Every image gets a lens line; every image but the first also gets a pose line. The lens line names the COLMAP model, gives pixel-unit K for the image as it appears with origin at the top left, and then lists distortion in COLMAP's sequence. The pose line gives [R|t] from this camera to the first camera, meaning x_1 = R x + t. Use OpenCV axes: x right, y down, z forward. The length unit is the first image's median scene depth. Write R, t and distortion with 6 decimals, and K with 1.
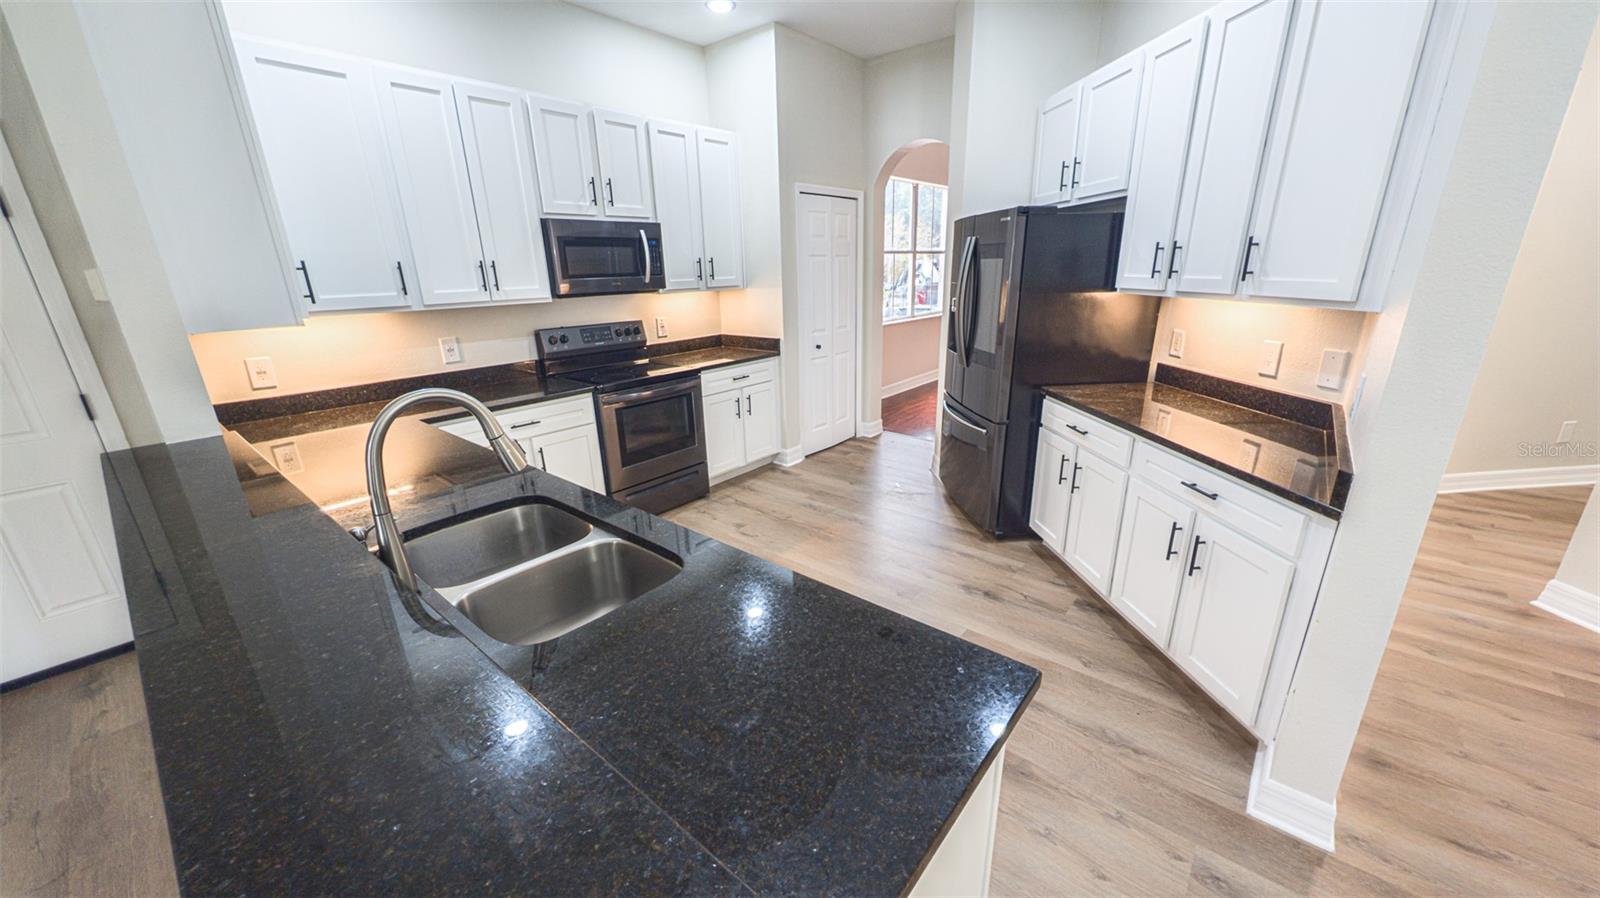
lens RADIAL K [[580.1, 0, 800.1], [0, 580.1, 454.2], [0, 0, 1]] dist [0.001316, 0.000228]
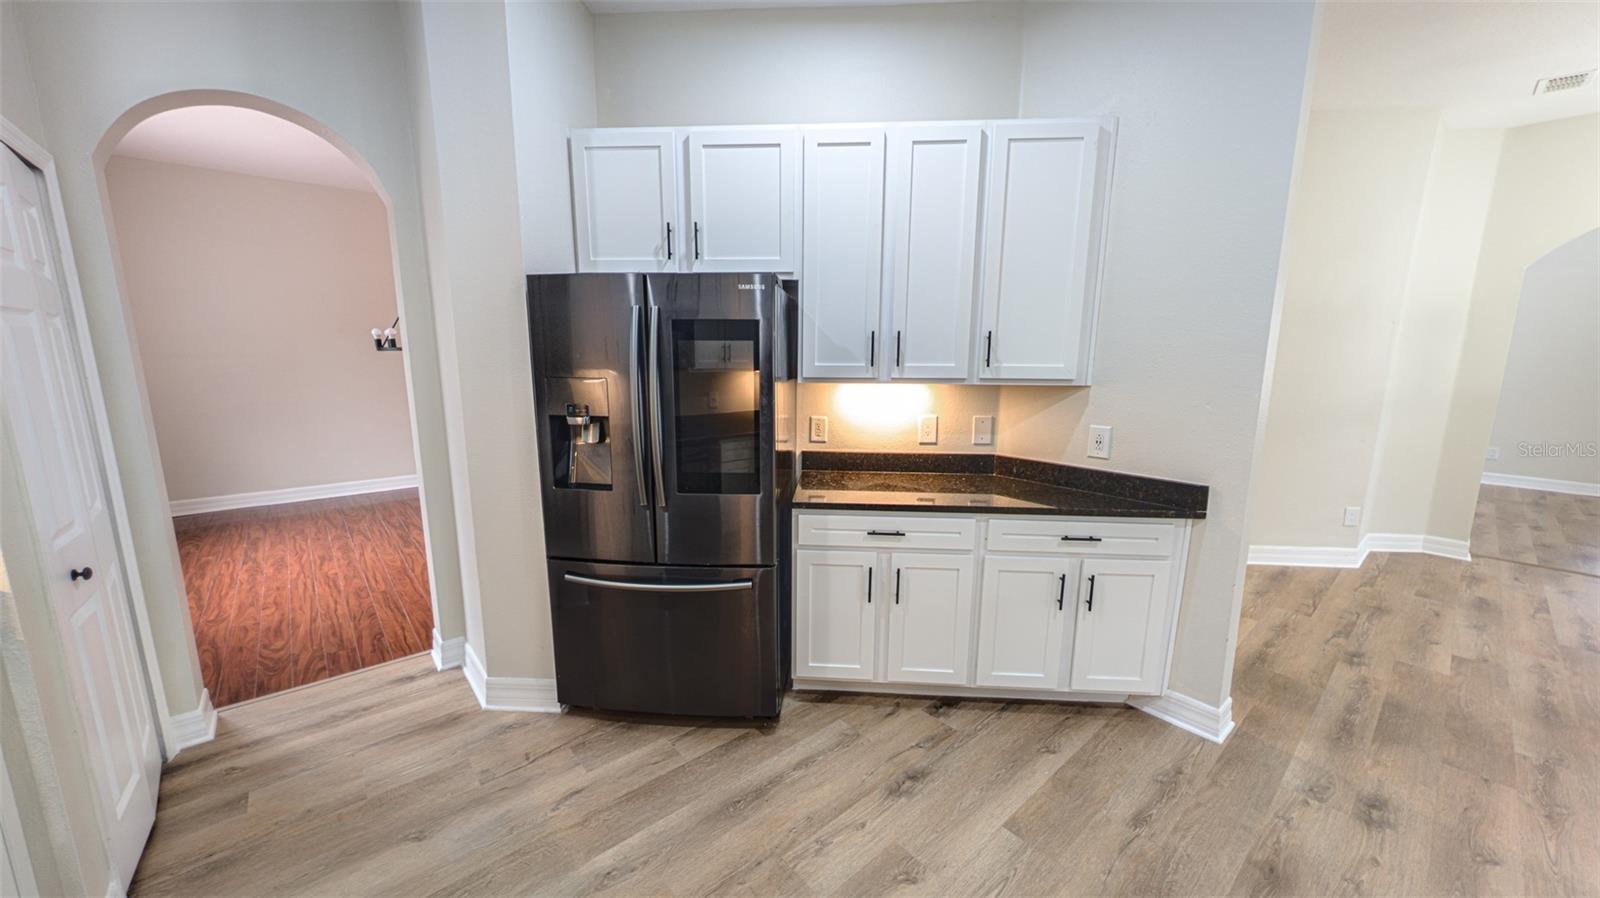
lens RADIAL K [[580.1, 0, 795.7], [0, 580.1, 454.6], [0, 0, 1]] dist [0.001316, 0.000228]
pose [[0.166804, -0.148533, 0.974738, -0.306468], [0.298889, 0.949690, 0.093568, -0.223963], [-0.939597, 0.275731, 0.202807, 0.741532]]
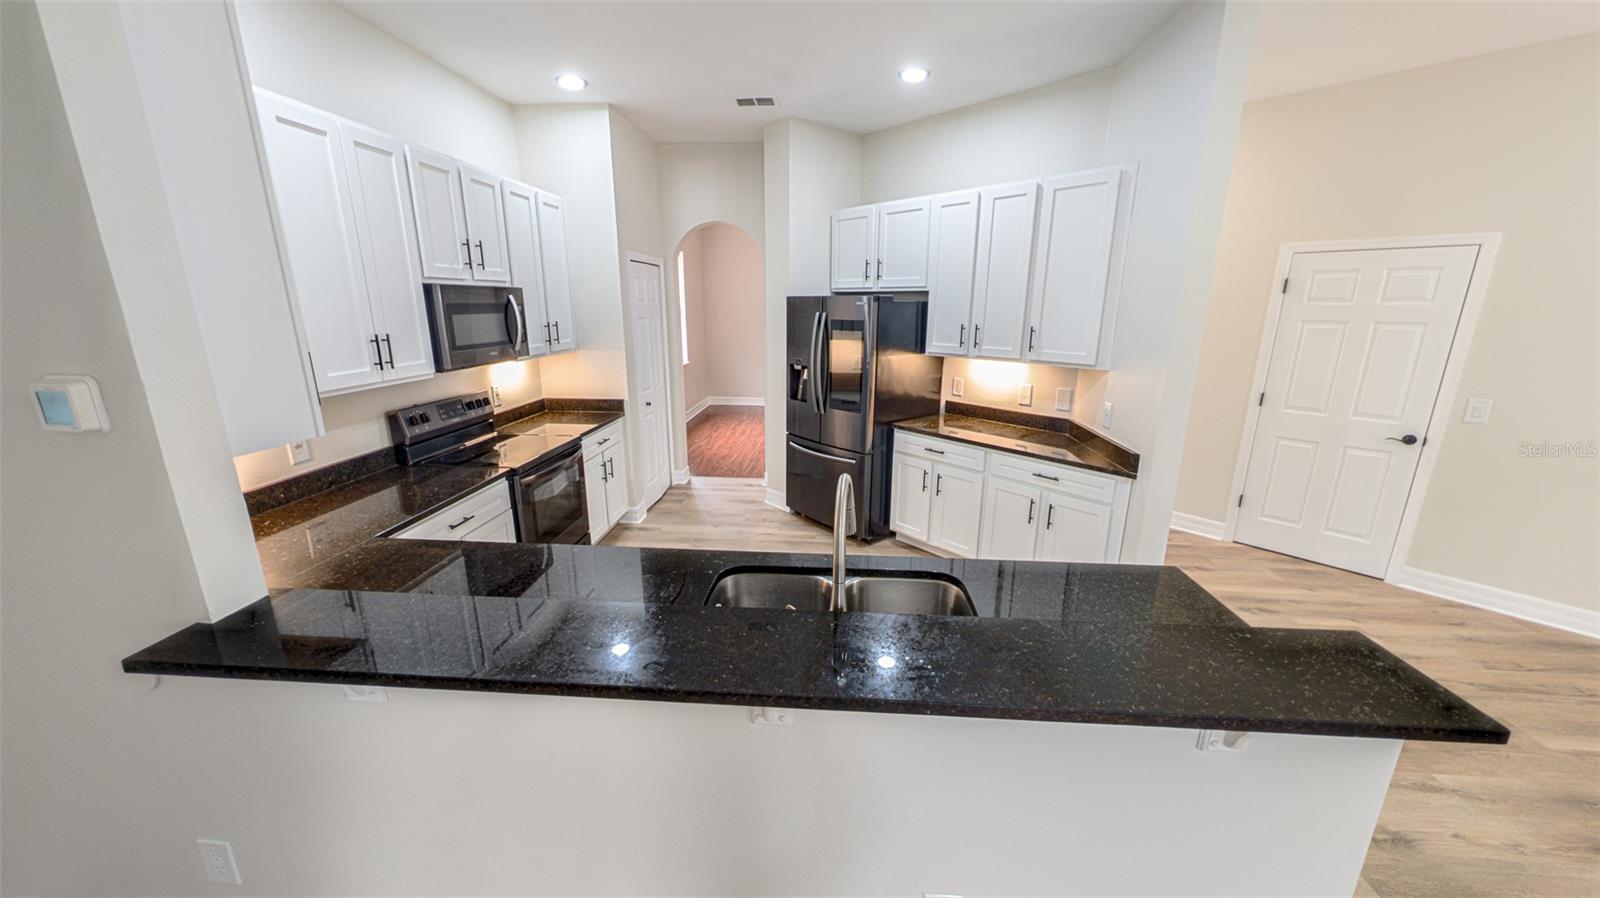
lens RADIAL K [[580.1, 0, 798.2], [0, 580.1, 454.6], [0, 0, 1]] dist [0.001316, 0.000228]
pose [[0.816241, -0.121933, 0.564697, -0.488626], [0.158561, 0.987219, -0.016025, -0.051629], [-0.555526, 0.102619, 0.825143, 0.007710]]
